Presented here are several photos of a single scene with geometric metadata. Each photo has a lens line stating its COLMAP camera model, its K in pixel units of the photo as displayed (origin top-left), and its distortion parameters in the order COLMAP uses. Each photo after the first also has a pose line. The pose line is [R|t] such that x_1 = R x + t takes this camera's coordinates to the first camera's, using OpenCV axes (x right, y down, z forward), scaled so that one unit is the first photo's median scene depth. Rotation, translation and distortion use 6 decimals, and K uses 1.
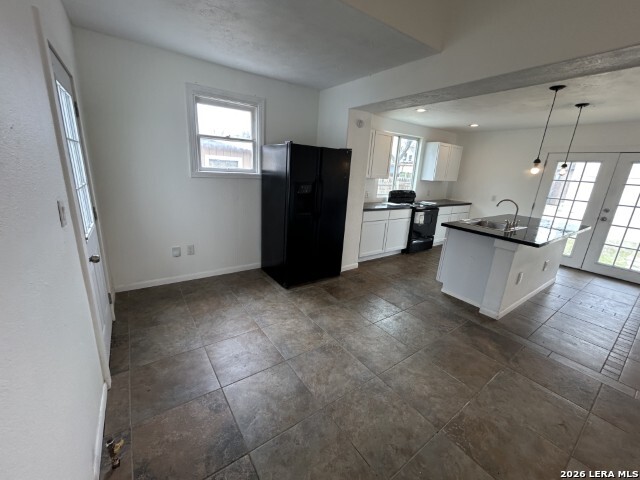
lens RADIAL K [[257.5, 0, 319.1], [0, 257.5, 238.9], [0, 0, 1]] dist [-0.001001, 0.000875]
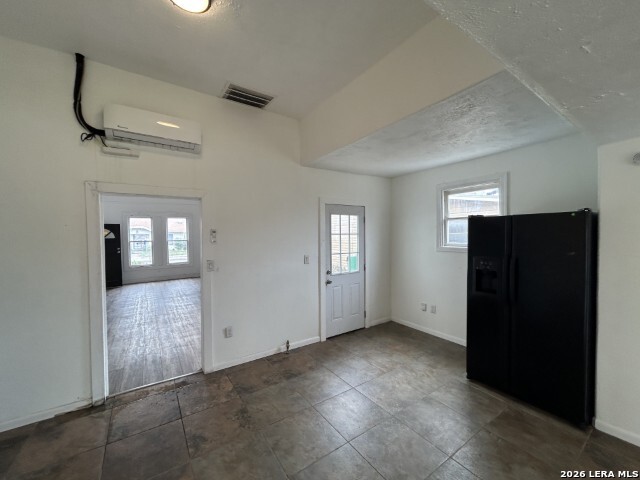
lens RADIAL K [[257.5, 0, 319.5], [0, 257.5, 240.0], [0, 0, 1]] dist [-0.001001, 0.000875]
pose [[-0.013767, -0.034503, -0.999310, 0.843923], [-0.259005, 0.965417, -0.029765, -0.110783], [0.965778, 0.258416, -0.022227, 0.482574]]
